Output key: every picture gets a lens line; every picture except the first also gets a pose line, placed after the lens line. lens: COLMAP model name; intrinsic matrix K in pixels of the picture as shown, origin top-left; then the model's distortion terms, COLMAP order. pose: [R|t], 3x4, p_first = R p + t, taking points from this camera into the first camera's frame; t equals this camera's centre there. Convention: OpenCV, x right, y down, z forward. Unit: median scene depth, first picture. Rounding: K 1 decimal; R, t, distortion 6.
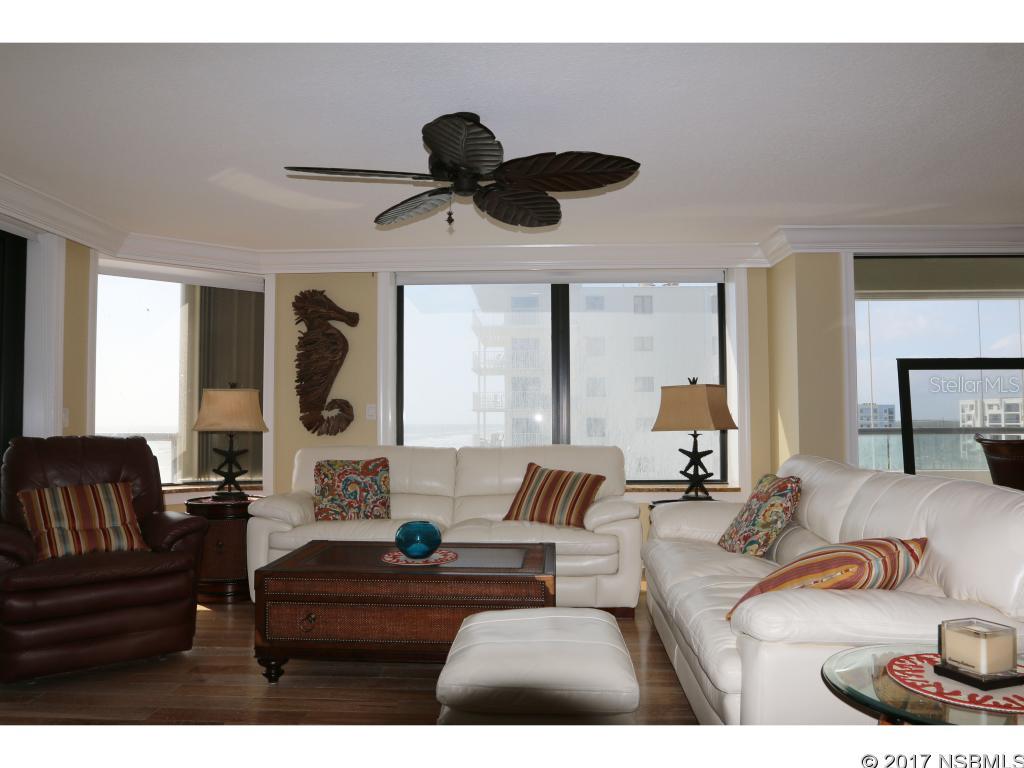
lens RADIAL K [[755.7, 0, 511.9], [0, 755.7, 392.9], [0, 0, 1]] dist [-0.072008, 0.046780]
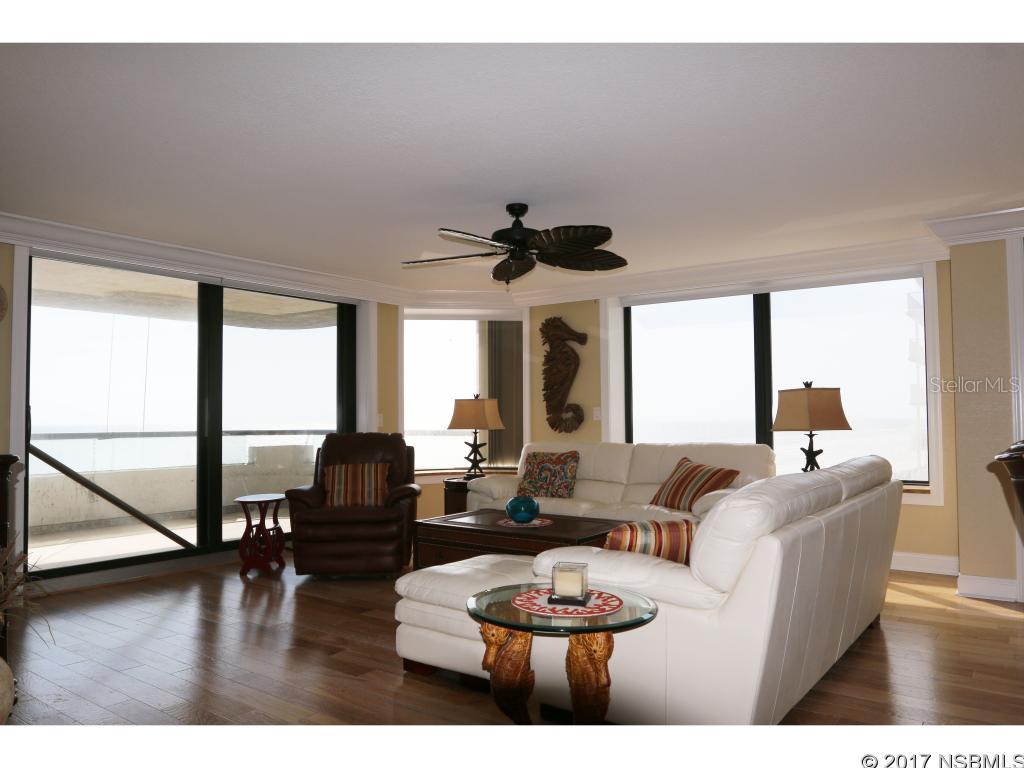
lens RADIAL K [[755.7, 0, 512.4], [0, 755.7, 379.5], [0, 0, 1]] dist [-0.072008, 0.046780]
pose [[0.832979, -0.030191, -0.552480, 0.449118], [0.022033, 0.999528, -0.021402, -0.008796], [0.552865, 0.005655, 0.833252, -0.112037]]
